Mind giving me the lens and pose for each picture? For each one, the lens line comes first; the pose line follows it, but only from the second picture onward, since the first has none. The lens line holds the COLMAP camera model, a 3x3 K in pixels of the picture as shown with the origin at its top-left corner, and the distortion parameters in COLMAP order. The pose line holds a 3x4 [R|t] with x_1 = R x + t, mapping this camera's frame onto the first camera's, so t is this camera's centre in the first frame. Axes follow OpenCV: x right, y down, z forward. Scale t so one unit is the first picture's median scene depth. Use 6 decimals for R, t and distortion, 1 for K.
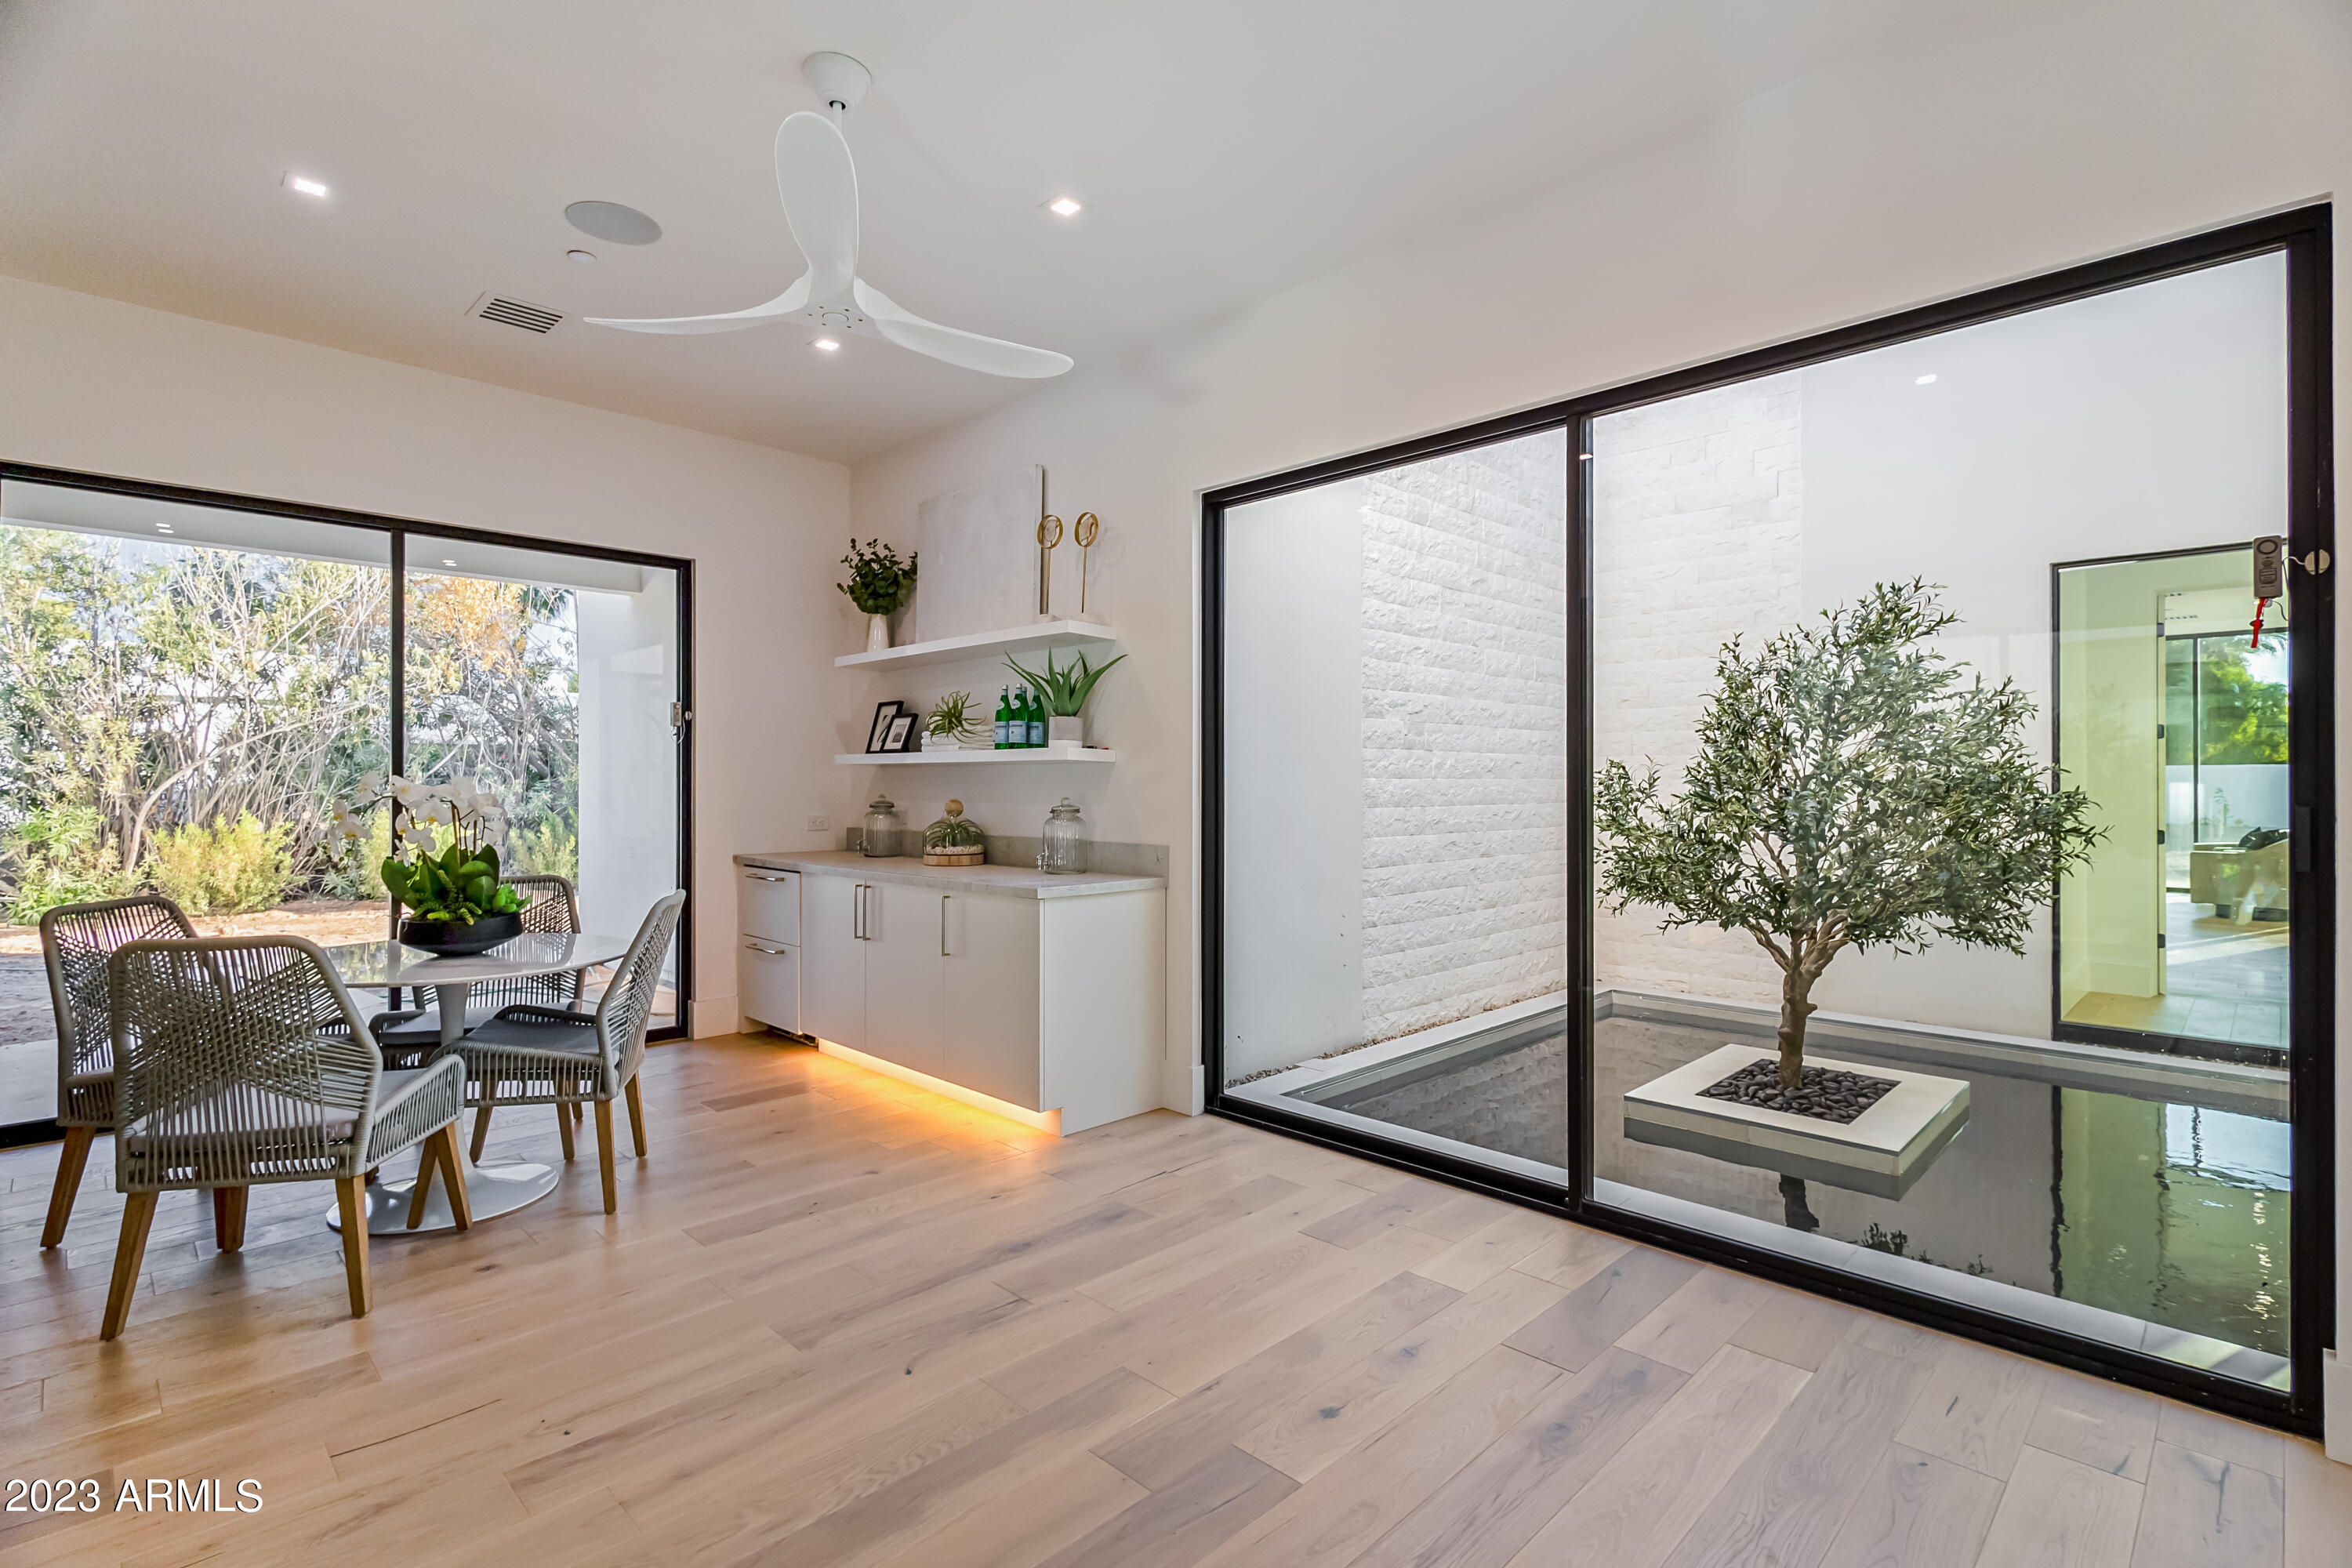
lens RADIAL K [[1107.6, 0, 1181.3], [0, 1107.6, 775.4], [0, 0, 1]] dist [0.001819, -0.001408]
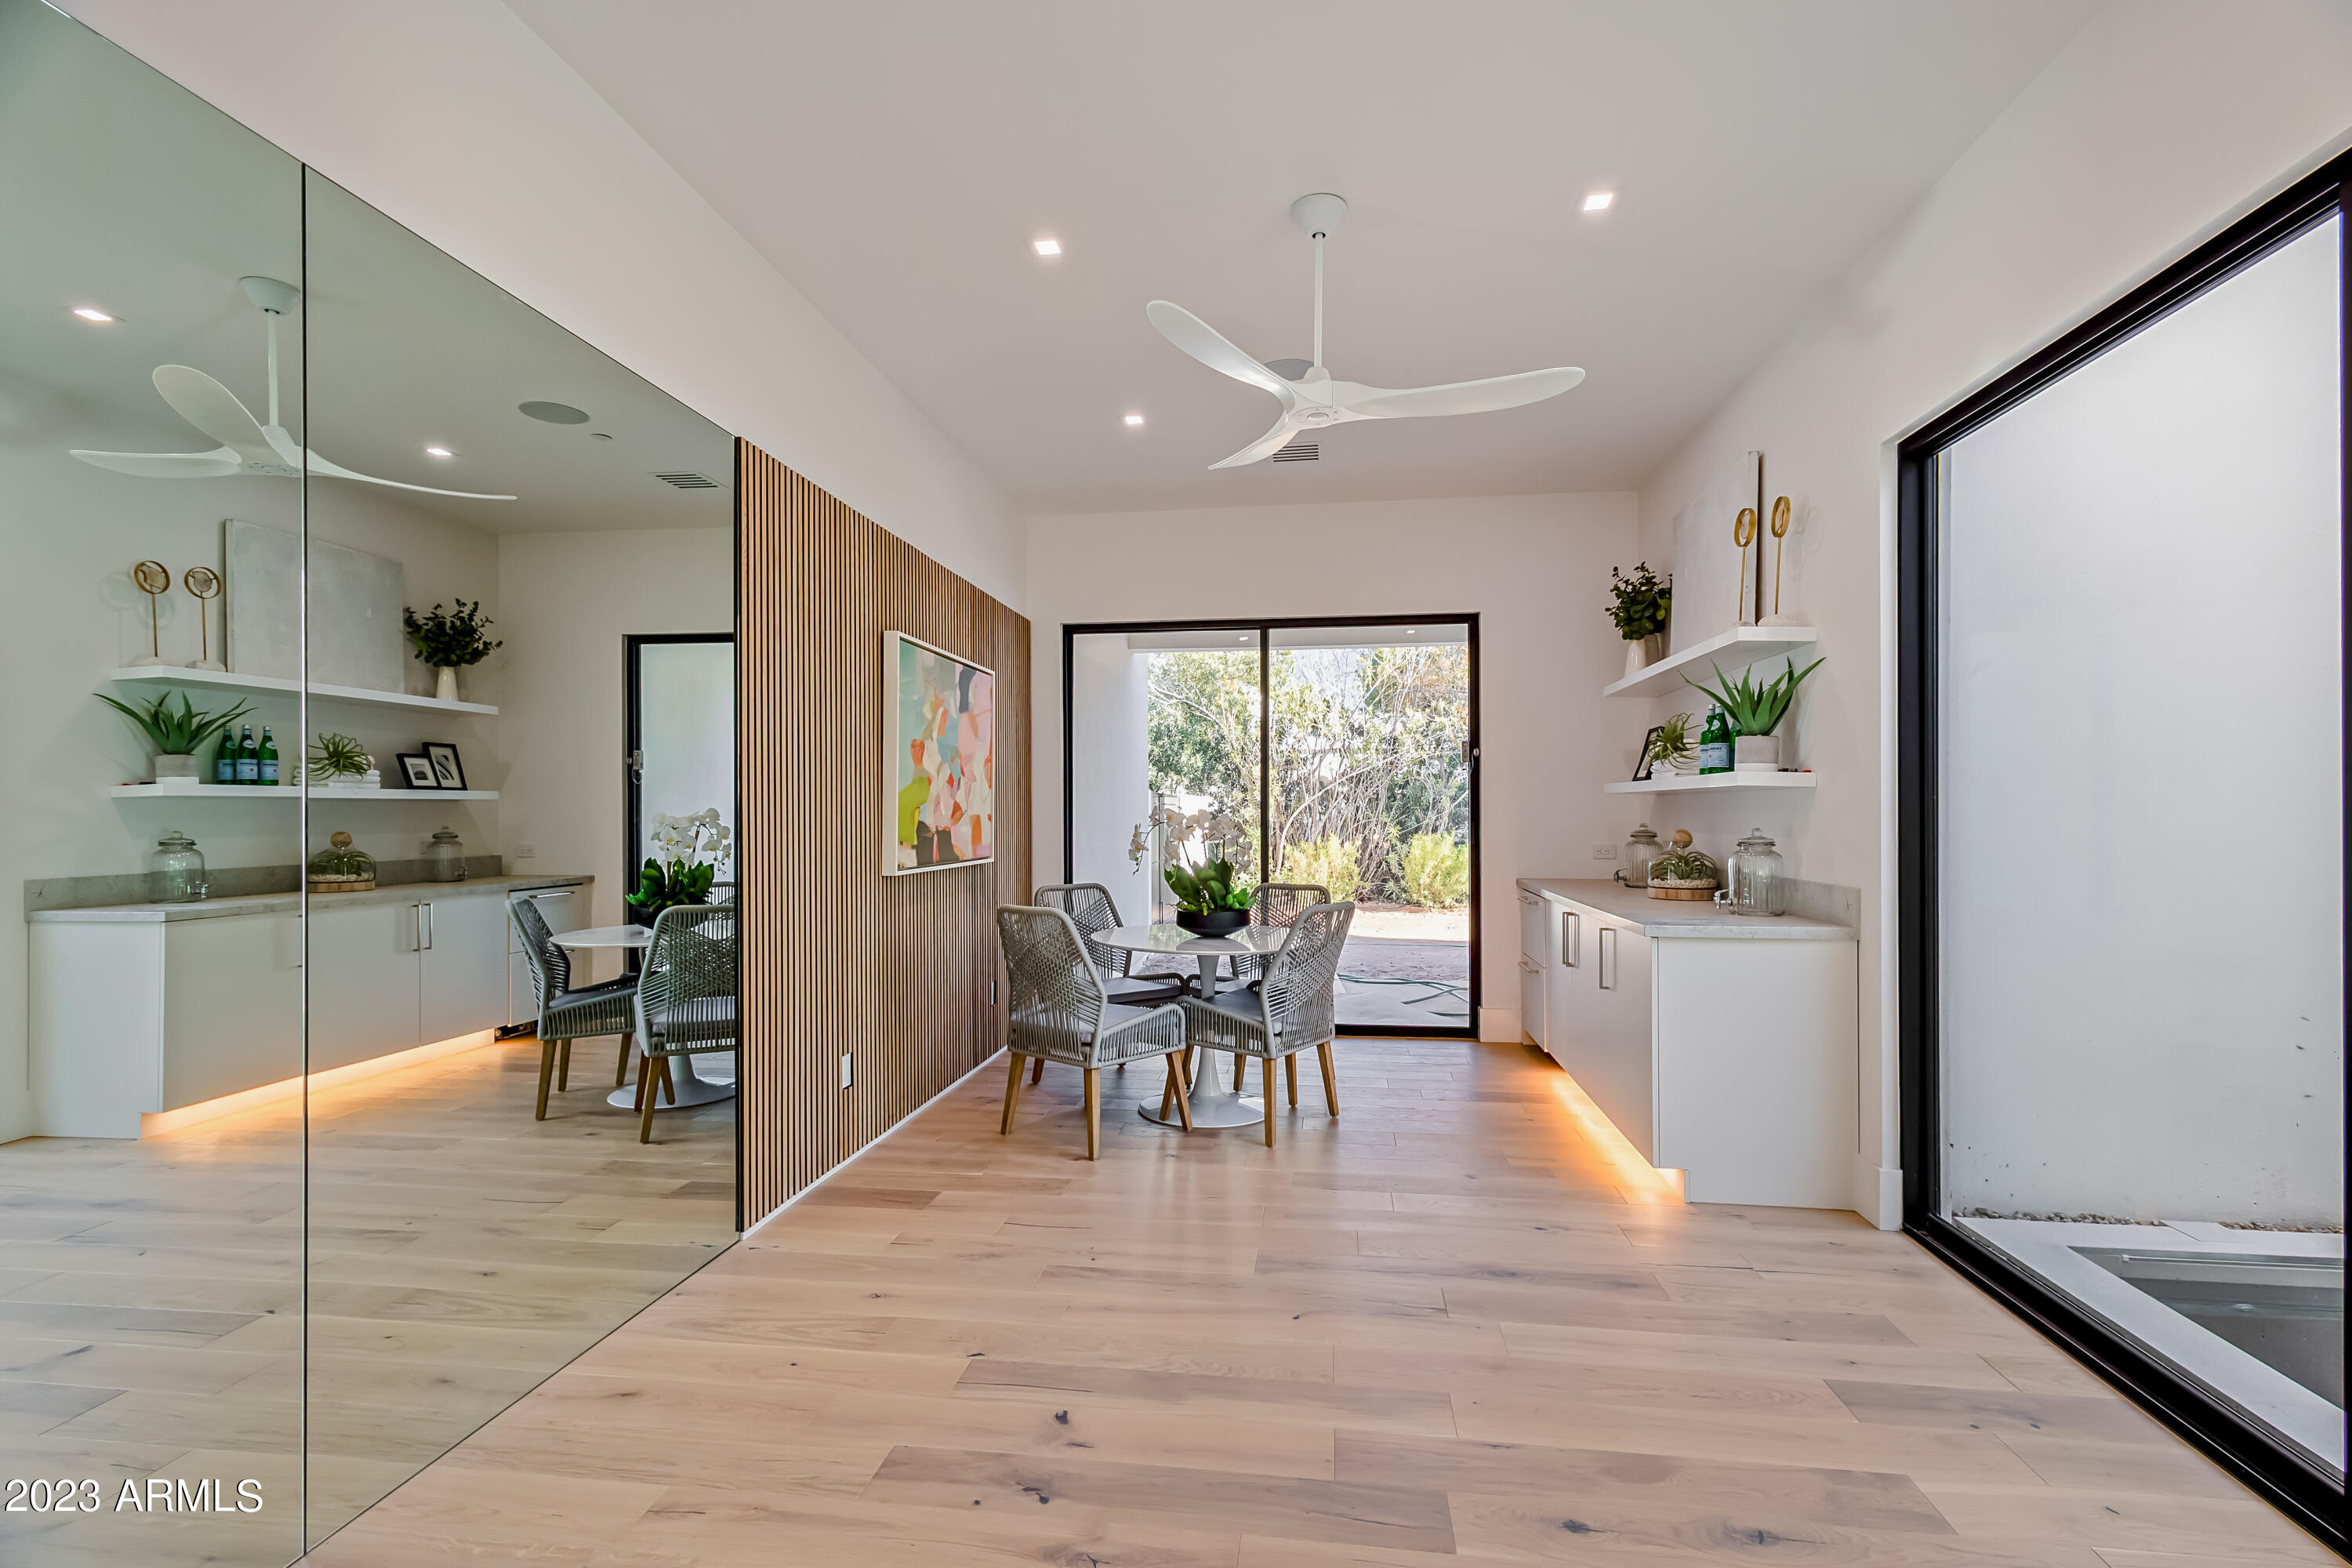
lens RADIAL K [[1107.6, 0, 1174.1], [0, 1107.6, 805.8], [0, 0, 1]] dist [0.001819, -0.001408]
pose [[0.584131, -0.006231, -0.811635, 0.350844], [0.008551, 0.999962, -0.001523, -0.000651], [0.811614, -0.006050, 0.584162, 0.119170]]
